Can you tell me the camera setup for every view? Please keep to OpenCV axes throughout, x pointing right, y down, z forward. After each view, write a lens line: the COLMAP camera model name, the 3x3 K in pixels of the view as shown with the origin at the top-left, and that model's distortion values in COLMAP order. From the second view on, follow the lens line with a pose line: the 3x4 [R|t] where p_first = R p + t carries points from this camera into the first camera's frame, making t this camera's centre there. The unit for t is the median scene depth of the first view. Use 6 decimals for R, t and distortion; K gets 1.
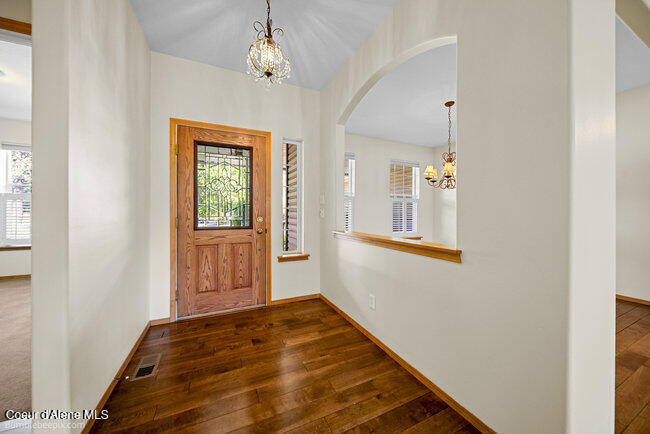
lens RADIAL K [[225.6, 0, 328.6], [0, 225.6, 213.0], [0, 0, 1]] dist [0.000929, 0.000442]
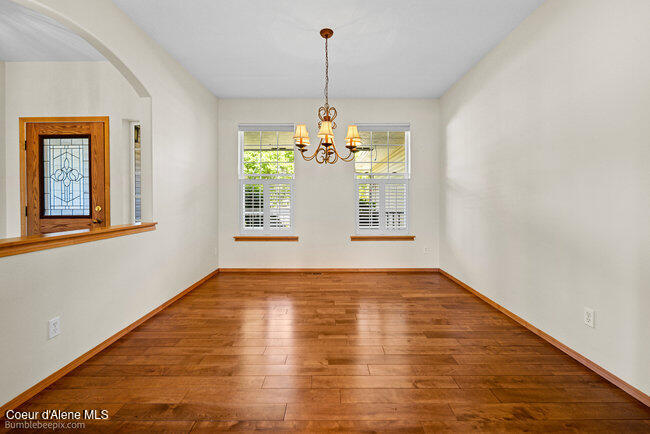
lens RADIAL K [[265.5, 0, 335.1], [0, 265.5, 200.1], [0, 0, 1]] dist [0.011188, -0.000257]
pose [[0.898002, -0.006829, -0.439938, 1.141815], [0.006429, 0.999976, -0.002398, 0.001929], [0.439944, -0.000675, 0.898025, 0.429285]]
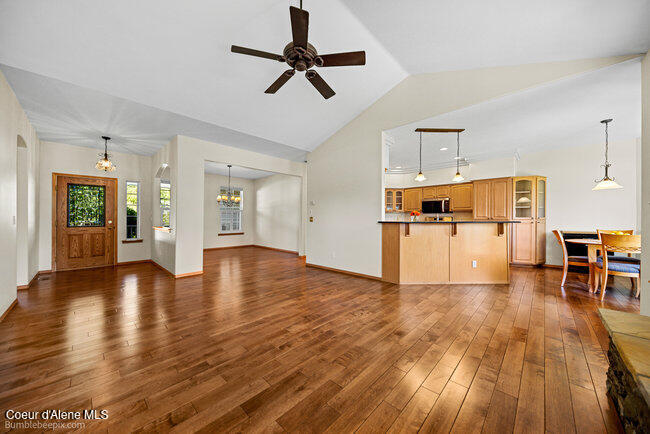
lens RADIAL K [[225.6, 0, 323.4], [0, 225.6, 216.5], [0, 0, 1]] dist [0.000929, 0.000442]
pose [[0.934525, 0.004892, 0.355863, 0.769526], [-0.003258, 0.999981, -0.005190, -0.015482], [-0.355882, 0.003690, 0.934524, -1.586213]]
